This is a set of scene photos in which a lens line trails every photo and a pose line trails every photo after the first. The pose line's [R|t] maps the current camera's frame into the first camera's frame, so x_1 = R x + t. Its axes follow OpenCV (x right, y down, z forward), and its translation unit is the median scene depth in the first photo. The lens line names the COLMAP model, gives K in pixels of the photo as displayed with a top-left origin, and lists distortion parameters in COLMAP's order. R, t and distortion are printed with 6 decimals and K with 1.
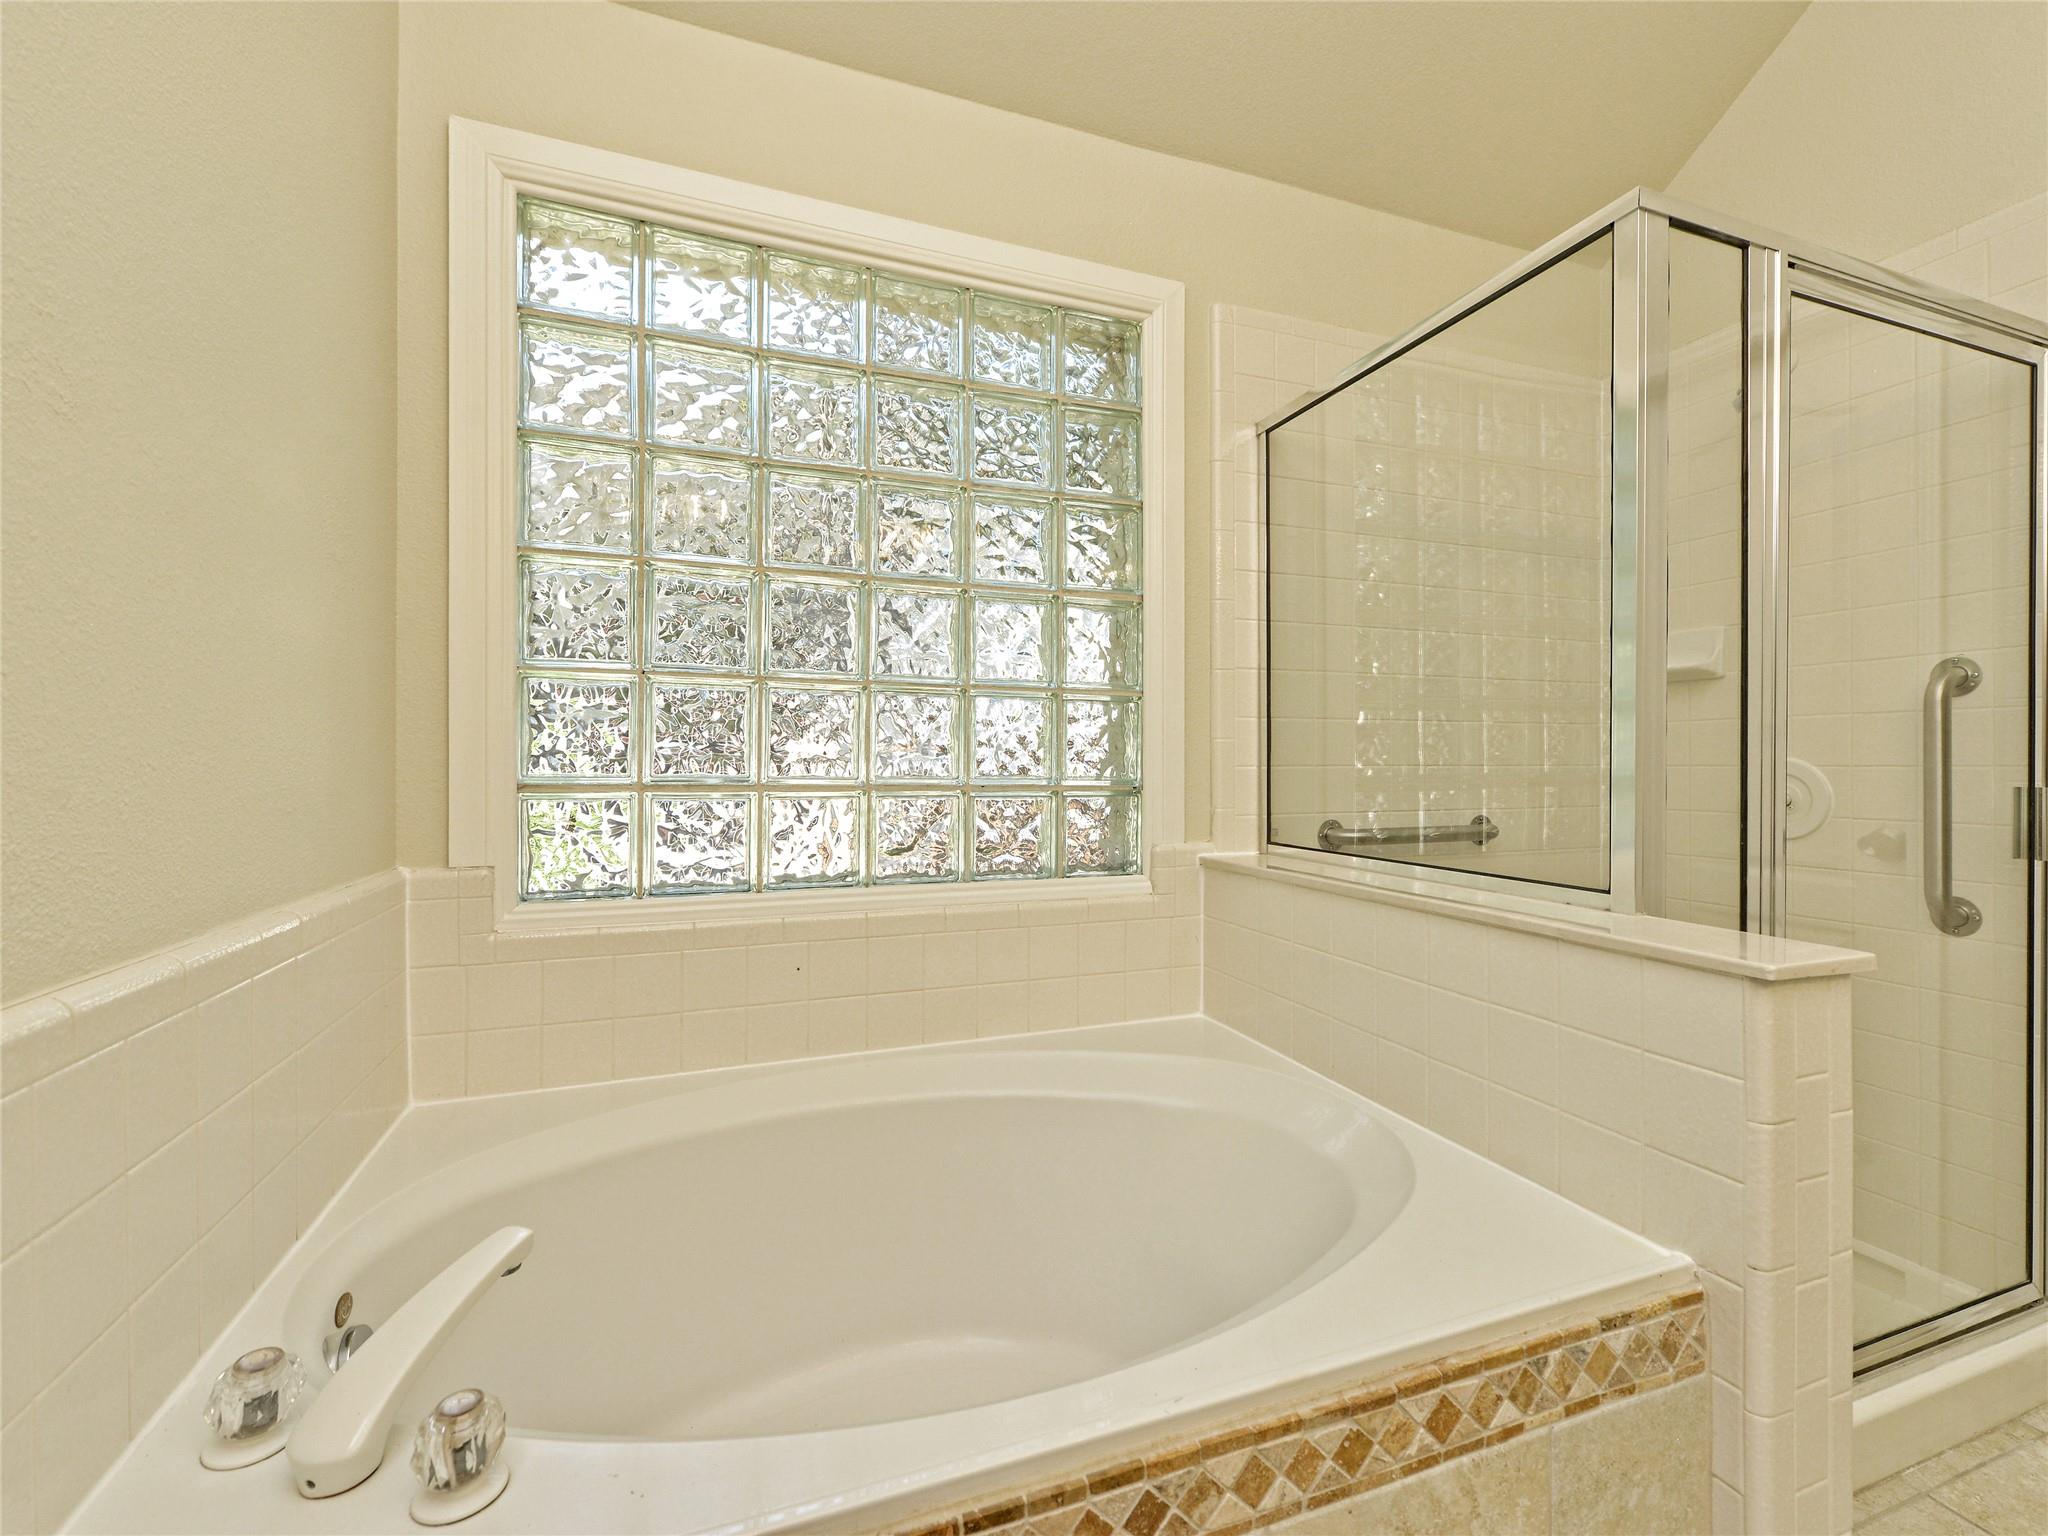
lens RADIAL K [[906.5, 0, 1036.3], [0, 906.5, 756.1], [0, 0, 1]] dist [-0.000343, -0.000382]
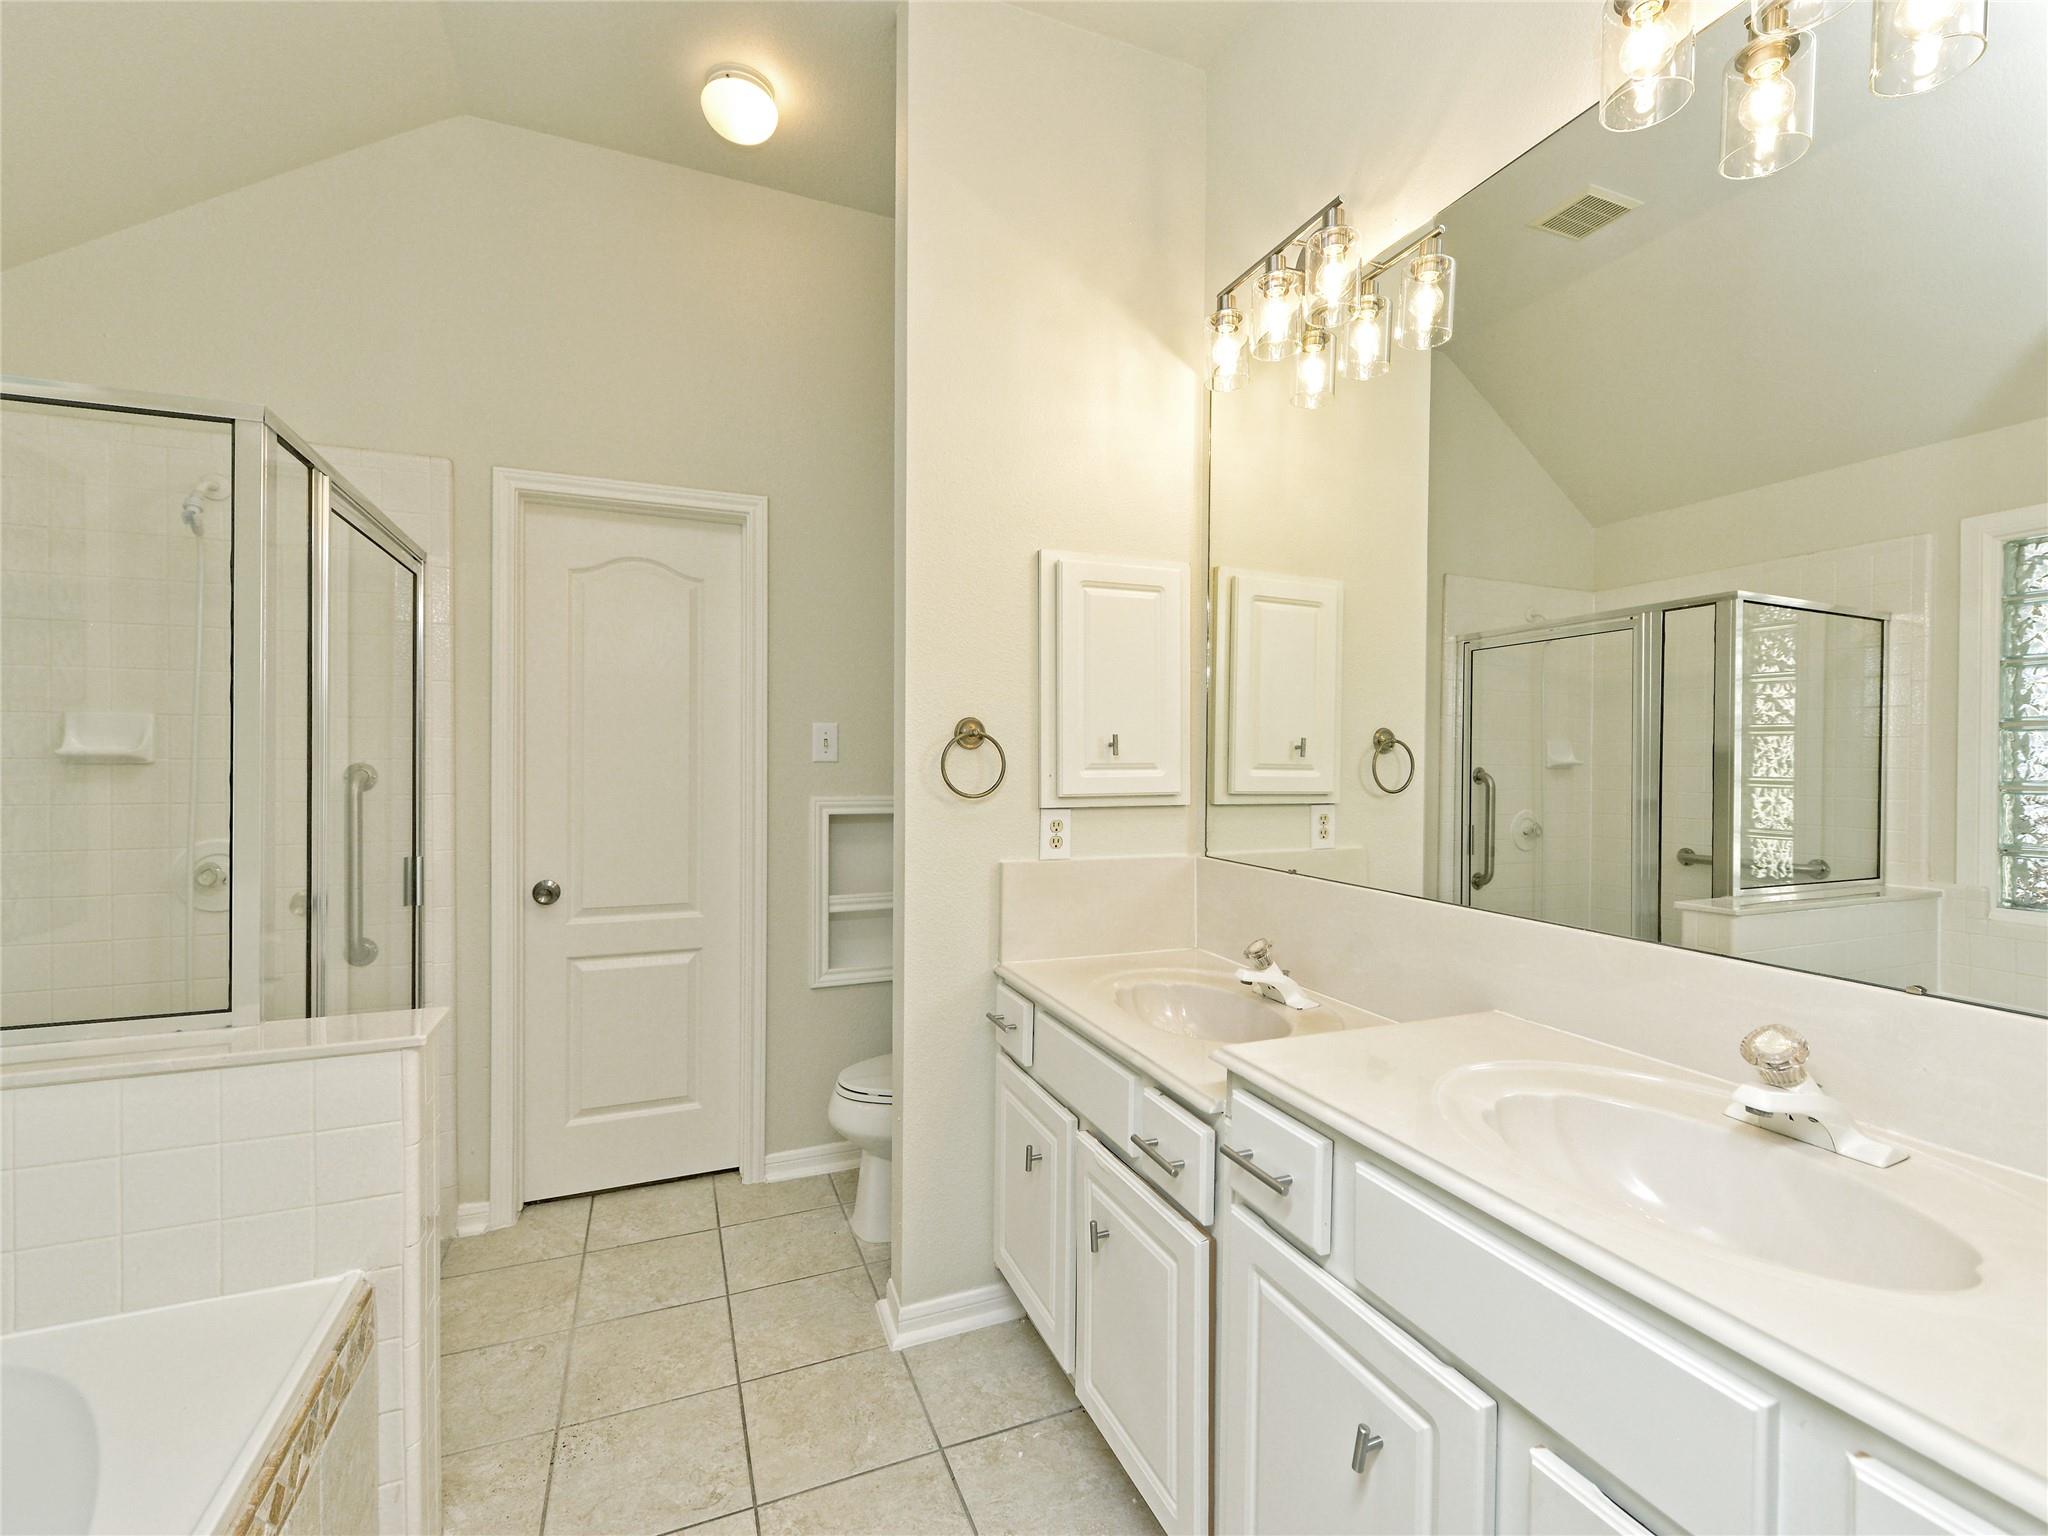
lens RADIAL K [[906.5, 0, 1025.3], [0, 906.5, 756.9], [0, 0, 1]] dist [-0.000343, -0.000382]
pose [[-0.018253, -0.001550, 0.999832, -0.649953], [-0.000223, 0.999999, 0.001546, -0.212194], [-0.999833, -0.000194, -0.018254, 0.040207]]
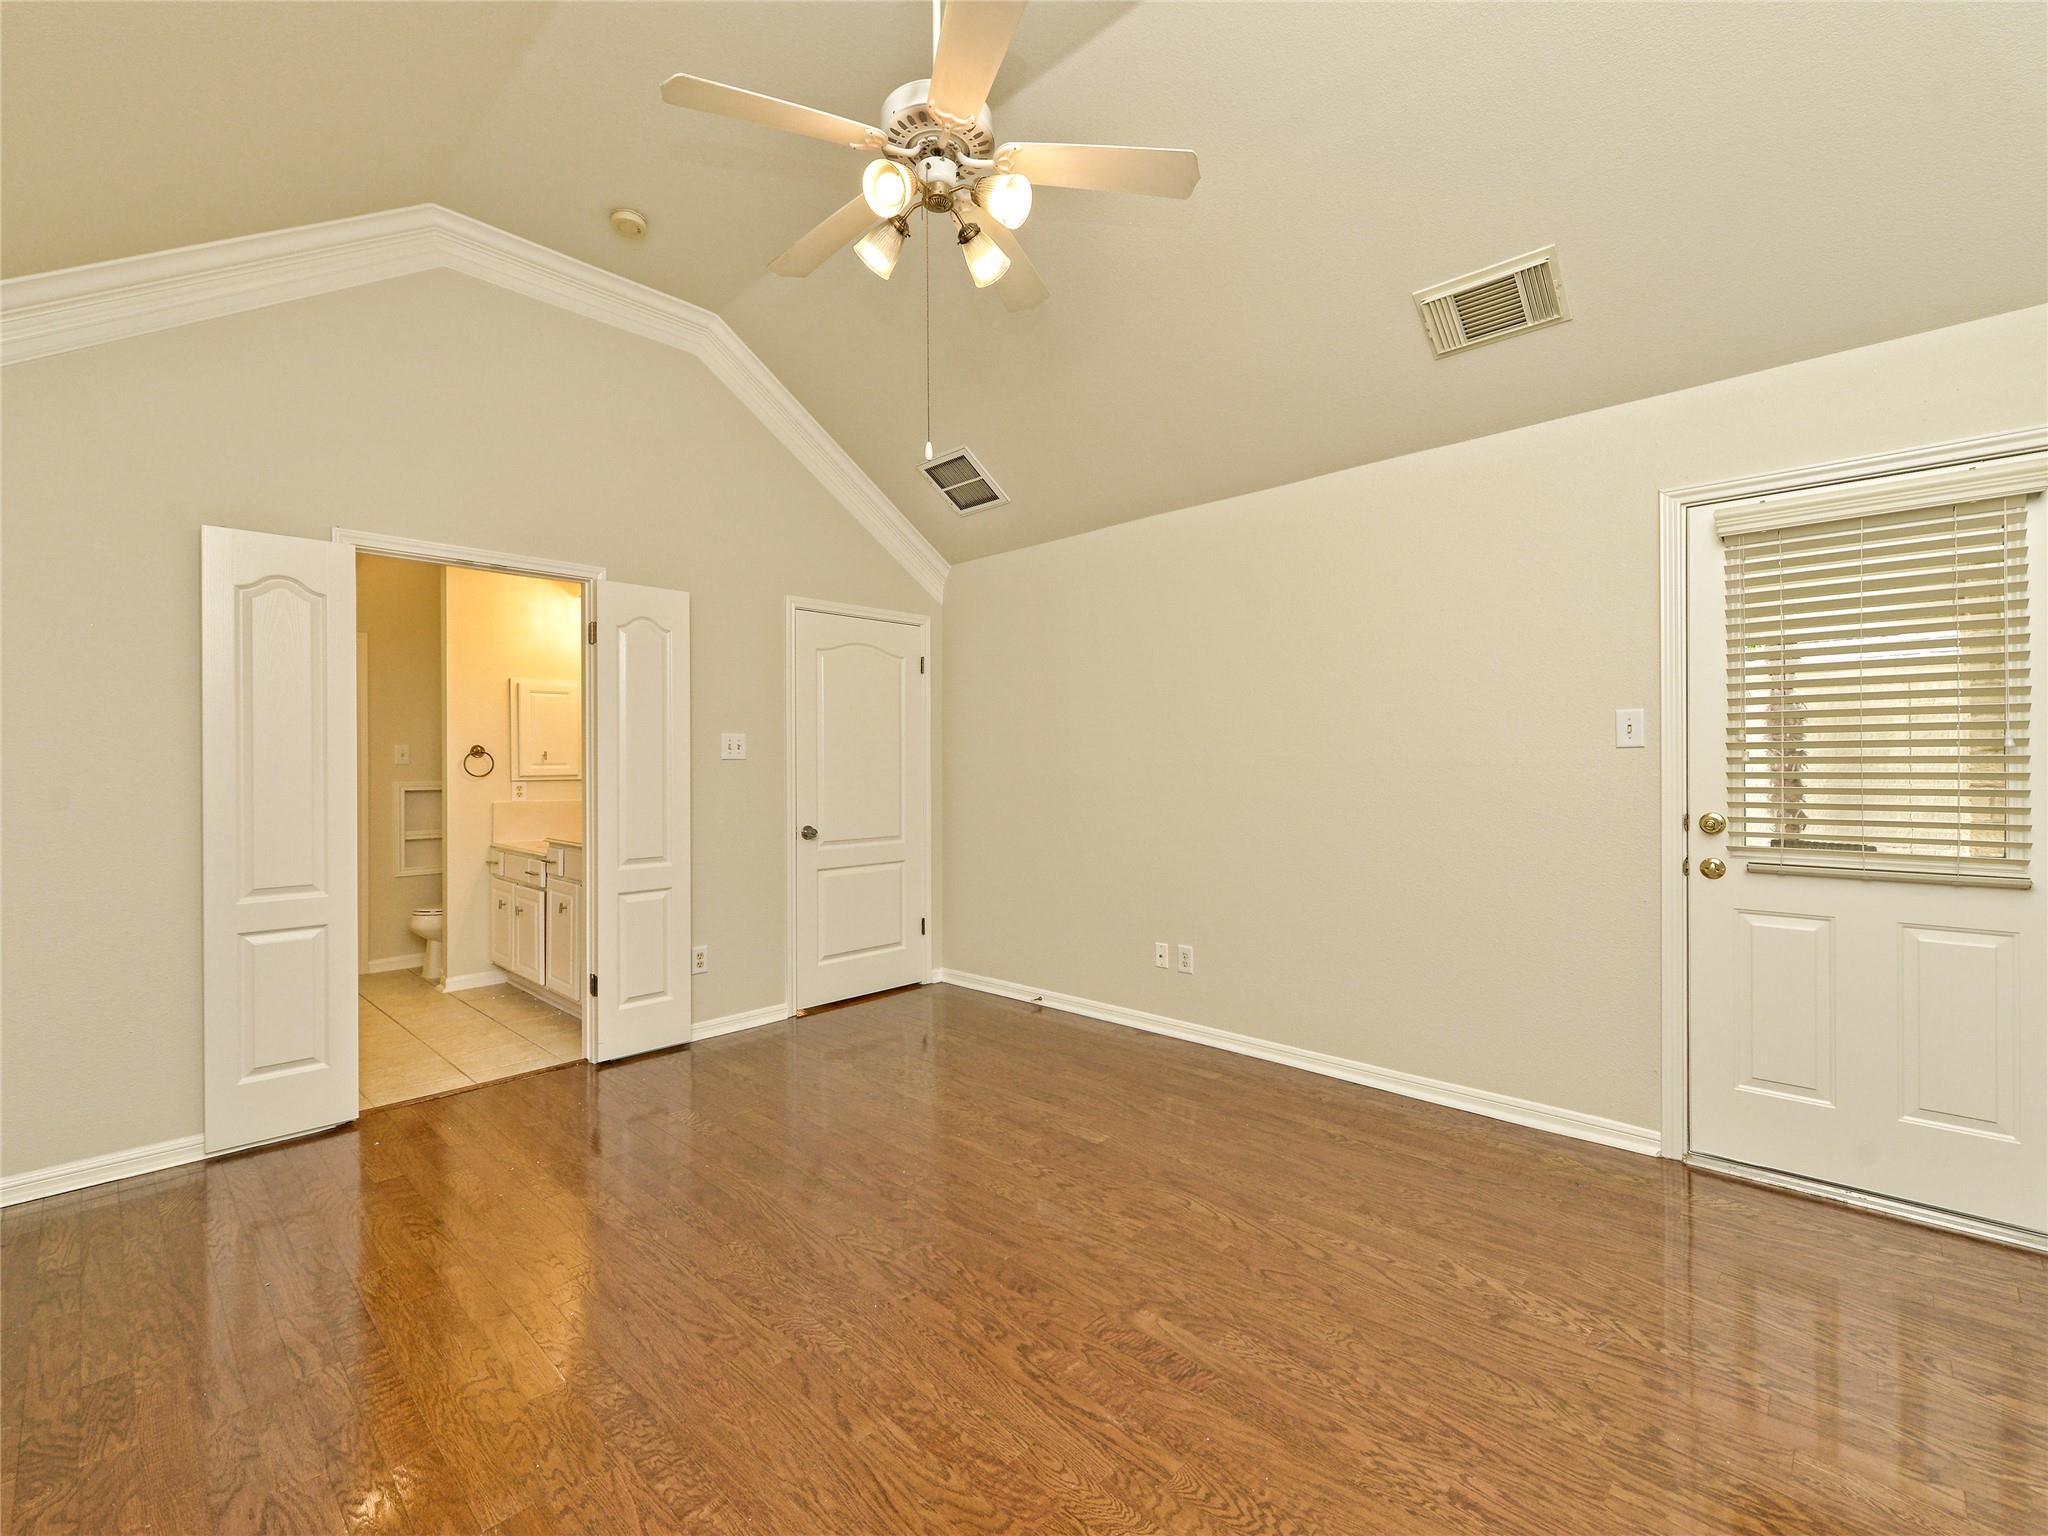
lens RADIAL K [[906.5, 0, 1033.4], [0, 906.5, 765.6], [0, 0, 1]] dist [-0.000343, -0.000382]
pose [[-0.433731, -0.005420, 0.901026, -4.714569], [0.005621, 0.999946, 0.008721, -0.207320], [-0.901025, 0.008847, -0.433677, -0.495305]]
